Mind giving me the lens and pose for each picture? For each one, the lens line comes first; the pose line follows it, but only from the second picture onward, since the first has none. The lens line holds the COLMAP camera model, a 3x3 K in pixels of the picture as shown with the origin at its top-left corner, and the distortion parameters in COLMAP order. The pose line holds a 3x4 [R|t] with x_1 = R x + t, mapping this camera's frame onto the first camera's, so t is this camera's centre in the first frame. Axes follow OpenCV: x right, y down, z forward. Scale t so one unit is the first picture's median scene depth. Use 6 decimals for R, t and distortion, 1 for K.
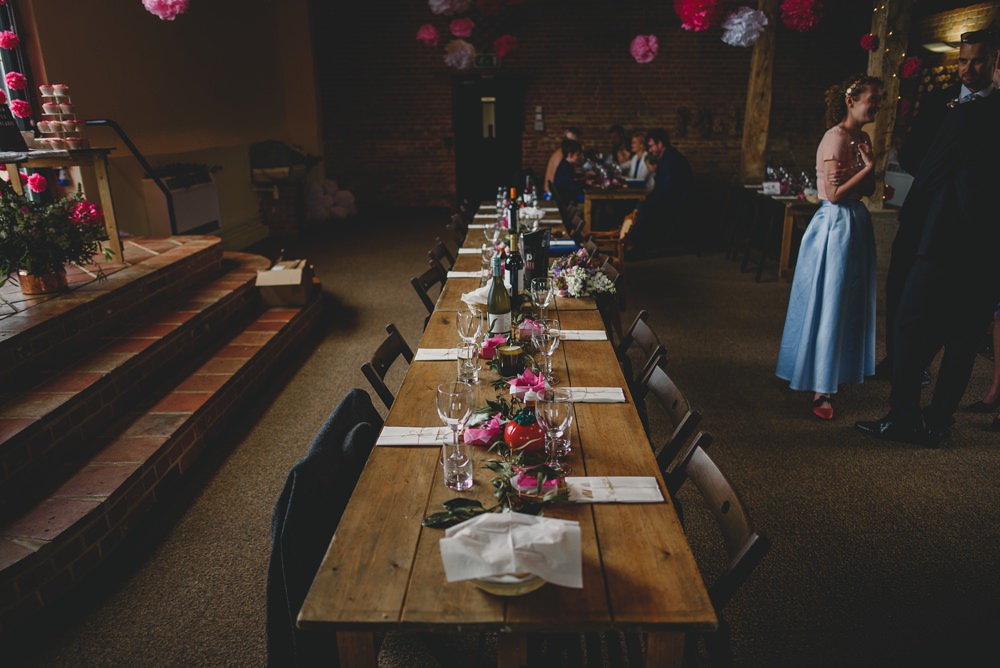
lens RADIAL K [[685.4, 0, 500.0], [0, 685.4, 334.0], [0, 0, 1]] dist [-0.048225, 0.026677]
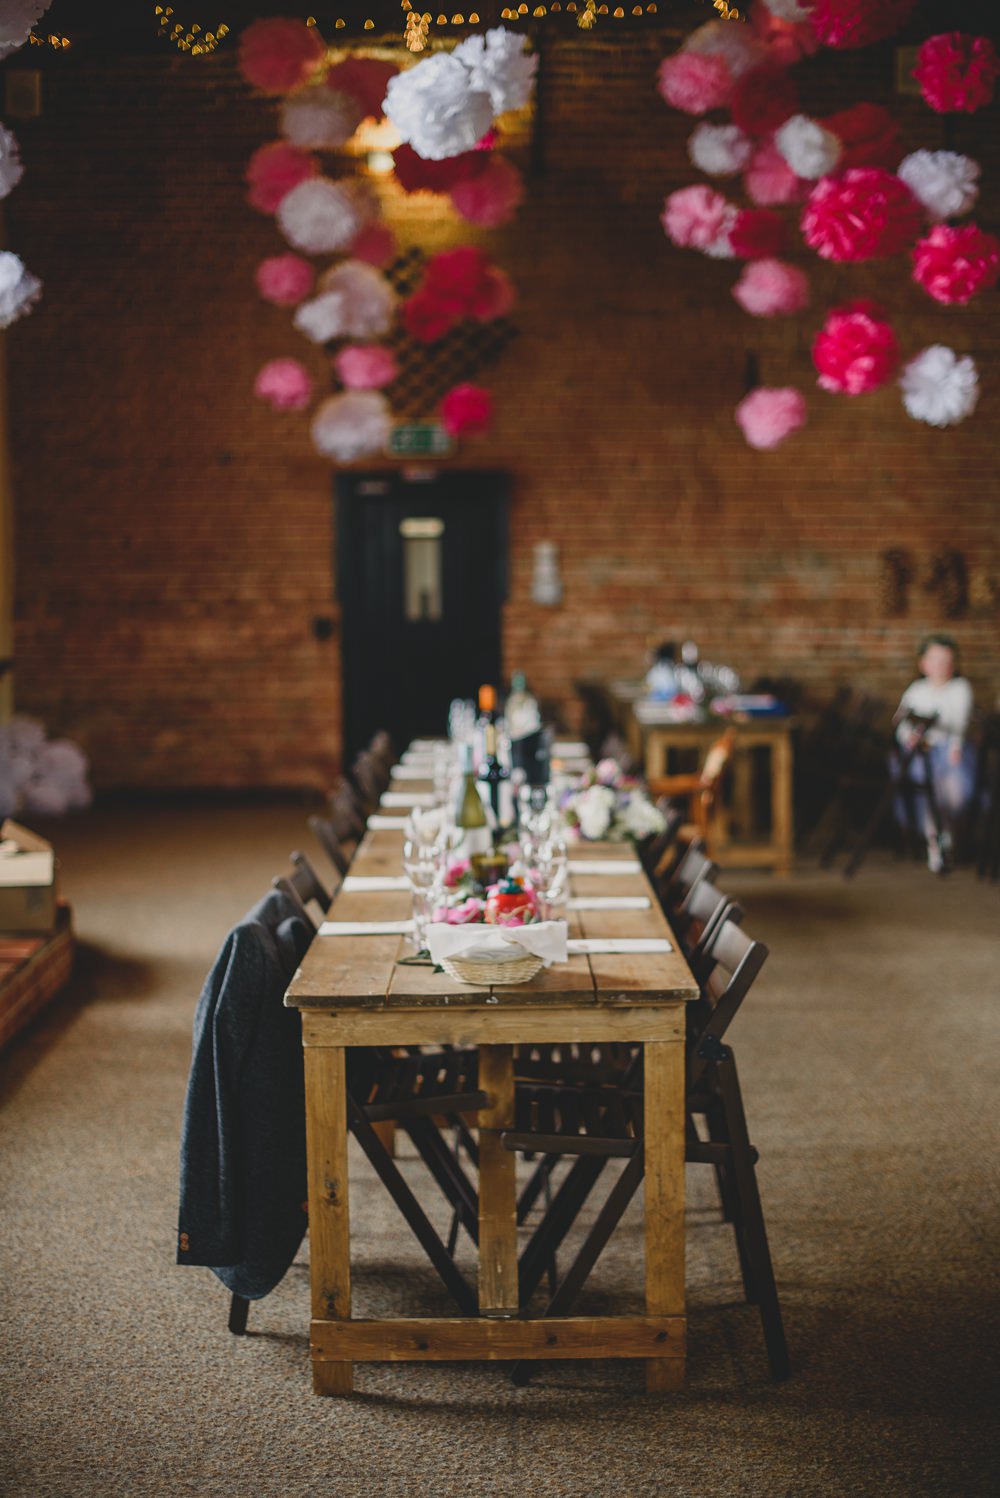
lens RADIAL K [[2176.0, 0, 500.0], [0, 2176.0, 749.0], [0, 0, 1]] dist [-0.166729, -0.000688]
pose [[0.999570, 0.000192, 0.029335, -0.007869], [0.006594, 0.972917, -0.231062, 0.085287], [-0.028585, 0.231156, 0.972497, -0.234628]]
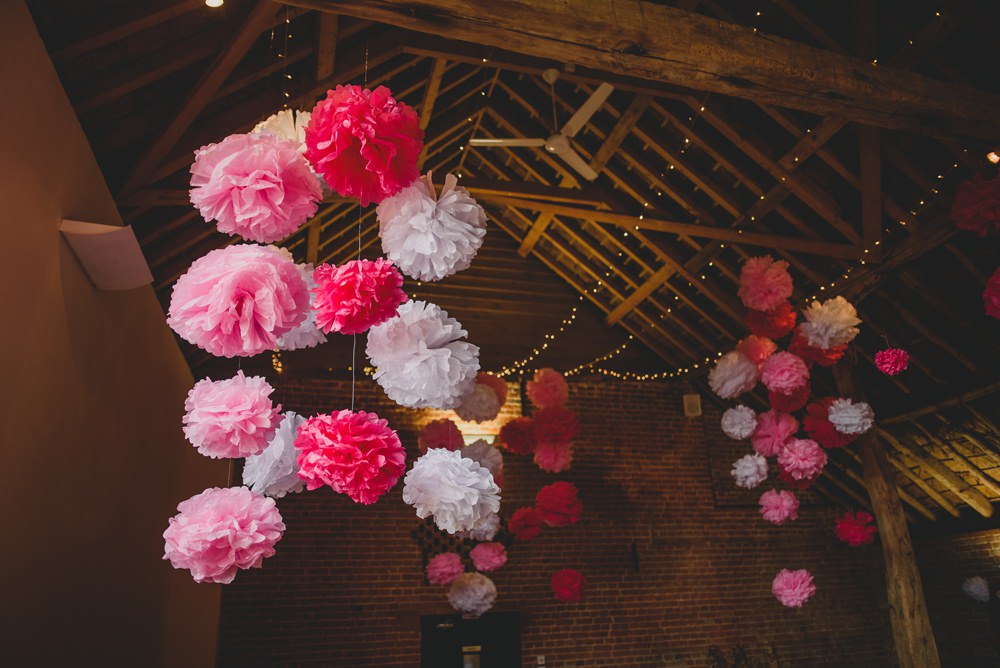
lens RADIAL K [[685.4, 0, 500.0], [0, 685.4, 334.0], [0, 0, 1]] dist [-0.048225, 0.026677]
pose [[0.951265, 0.087969, 0.295562, -0.229172], [0.123911, 0.768632, -0.627576, -0.150822], [-0.282385, 0.633614, 0.720272, 0.279634]]
